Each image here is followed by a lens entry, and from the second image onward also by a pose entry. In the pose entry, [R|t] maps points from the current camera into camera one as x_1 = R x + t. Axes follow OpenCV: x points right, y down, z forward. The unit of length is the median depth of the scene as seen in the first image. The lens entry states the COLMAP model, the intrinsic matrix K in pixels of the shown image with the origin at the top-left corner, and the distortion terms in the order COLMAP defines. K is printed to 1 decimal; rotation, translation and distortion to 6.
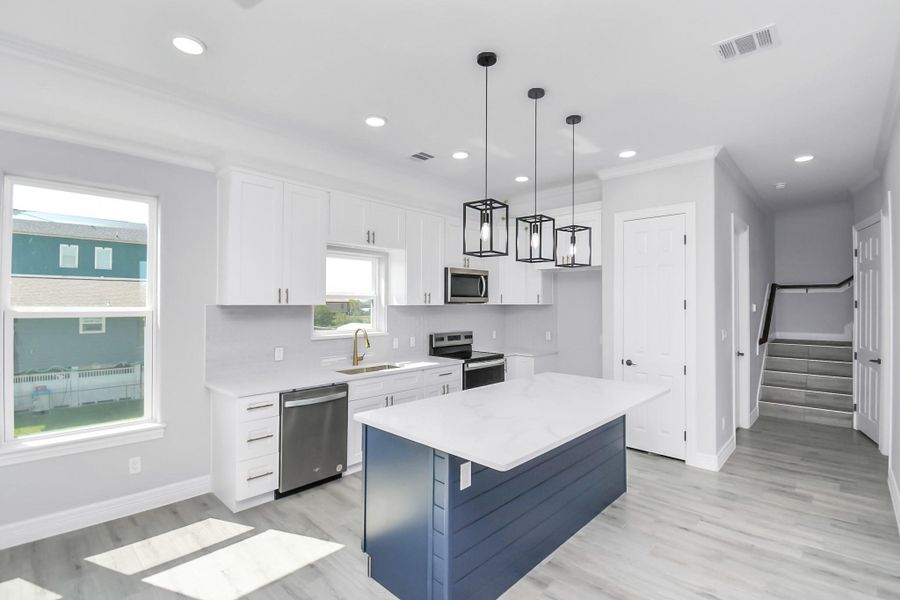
lens RADIAL K [[397.3, 0, 454.9], [0, 397.3, 302.3], [0, 0, 1]] dist [0.000725, -0.011864]
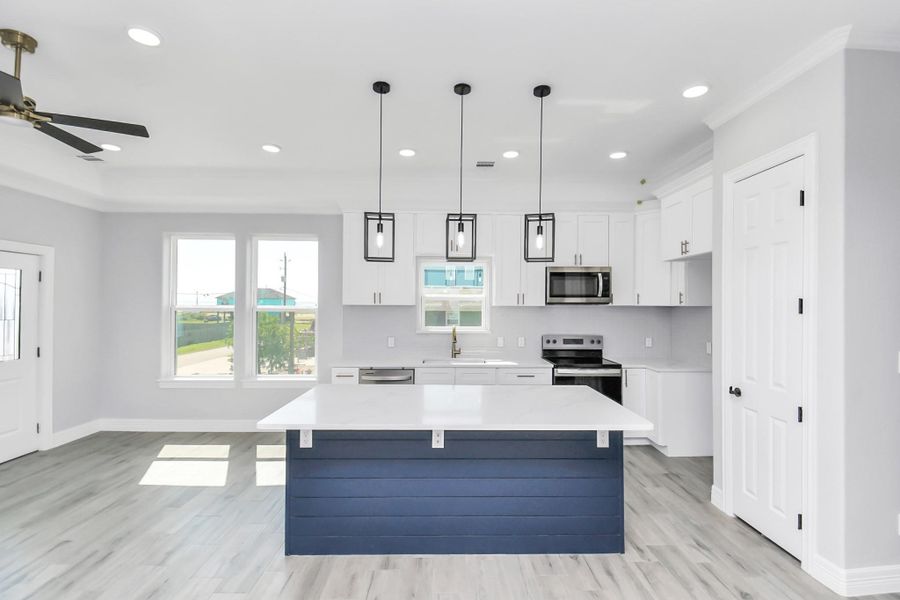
lens RADIAL K [[397.3, 0, 454.9], [0, 397.3, 302.3], [0, 0, 1]] dist [0.000725, -0.011864]
pose [[0.718006, -0.001593, -0.696035, 0.544289], [-0.000005, 0.999997, -0.002294, 0.000942], [0.696037, 0.001650, 0.718004, 0.176481]]
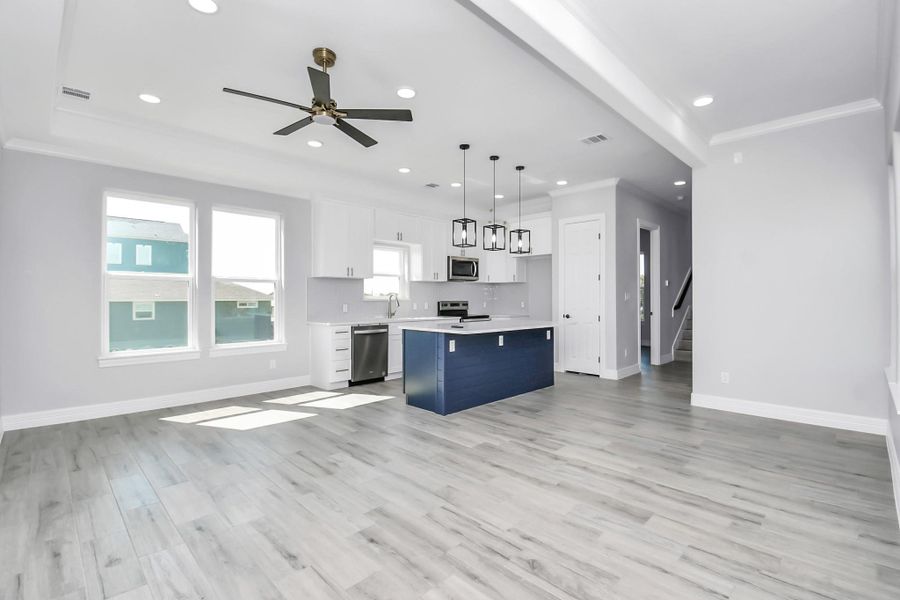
lens RADIAL K [[382.1, 0, 446.3], [0, 382.1, 292.1], [0, 0, 1]] dist [-0.000535, -0.000134]
pose [[0.998866, -0.001069, -0.047604, 0.041311], [0.000585, 0.999948, -0.010182, 0.069891], [0.047612, 0.010142, 0.998814, -0.481011]]
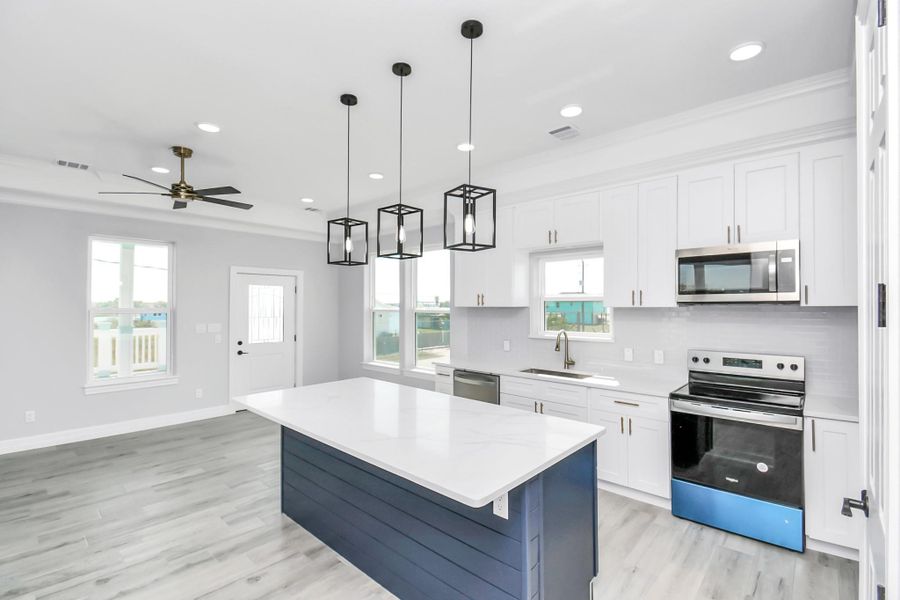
lens RADIAL K [[384.4, 0, 450.0], [0, 384.4, 300.0], [0, 0, 1]] dist [-0.000122, -0.011898]
pose [[0.060251, -0.017781, -0.998025, 0.661284], [0.006395, 0.999828, -0.017428, 0.004757], [0.998163, -0.005332, 0.060354, 0.653682]]
